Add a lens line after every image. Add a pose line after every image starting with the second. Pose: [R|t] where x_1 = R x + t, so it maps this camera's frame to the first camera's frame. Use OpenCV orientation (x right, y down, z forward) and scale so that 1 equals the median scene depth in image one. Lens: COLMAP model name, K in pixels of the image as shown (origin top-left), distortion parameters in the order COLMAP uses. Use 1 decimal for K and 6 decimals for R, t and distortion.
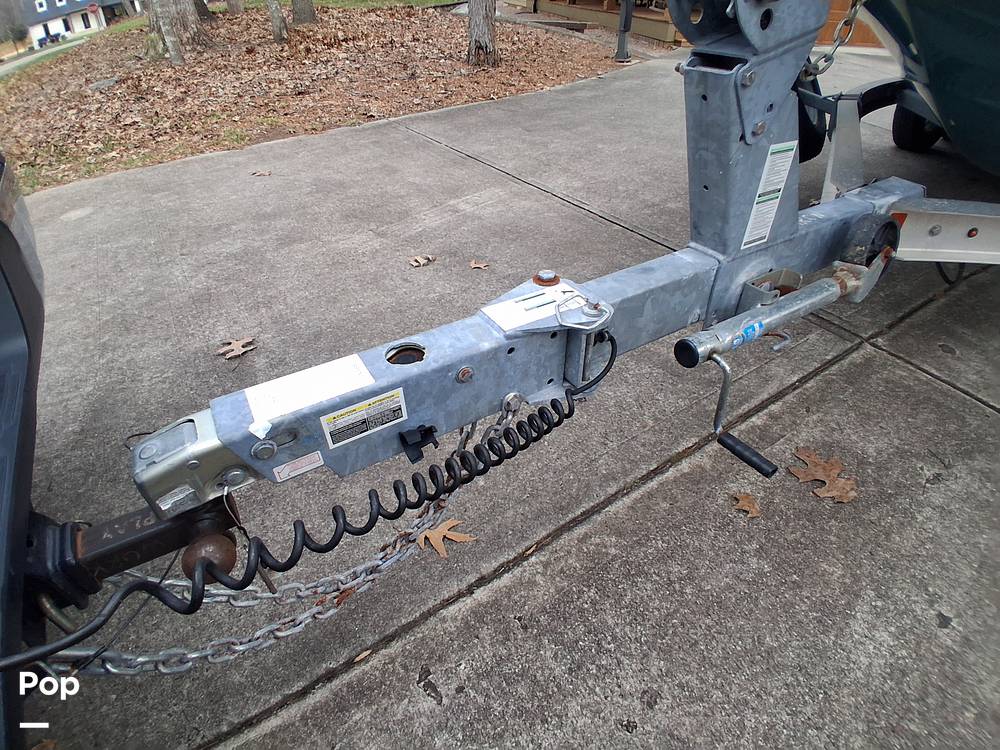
lens RADIAL K [[496.2, 0, 500.0], [0, 496.2, 375.0], [0, 0, 1]] dist [0.000722, -0.046097]
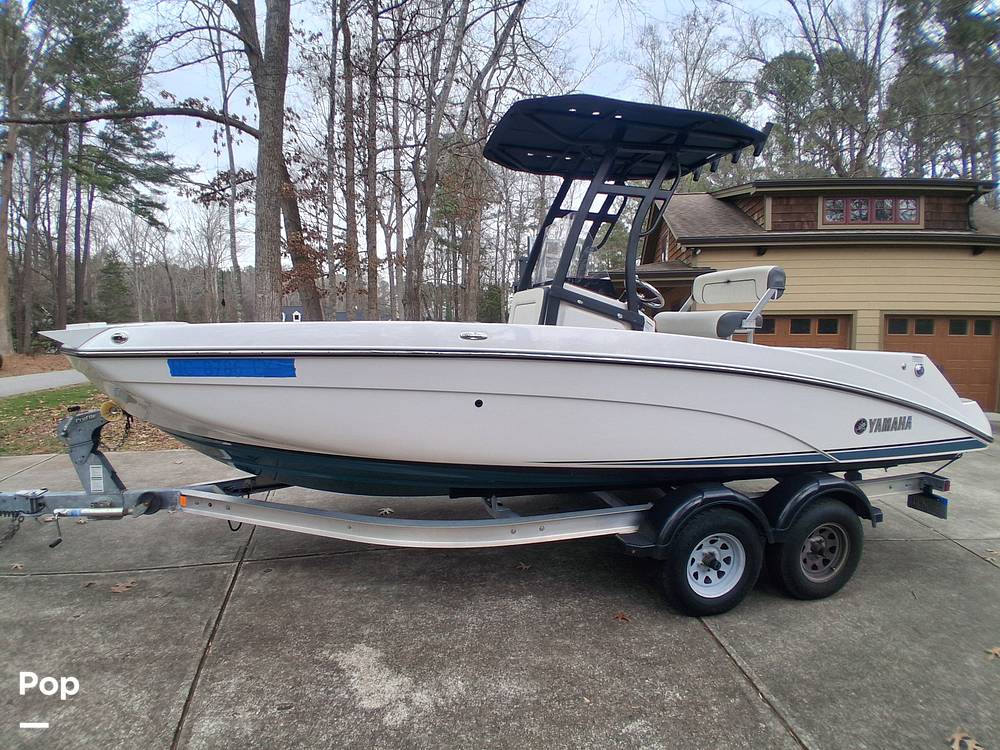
lens RADIAL K [[500.4, 0, 504.2], [0, 500.4, 374.9], [0, 0, 1]] dist [0.002592, -0.048625]
pose [[0.959241, 0.050912, -0.277965, 2.447261], [-0.198823, 0.820581, -0.535832, 0.197884], [0.200813, 0.569257, 0.797258, -0.969206]]
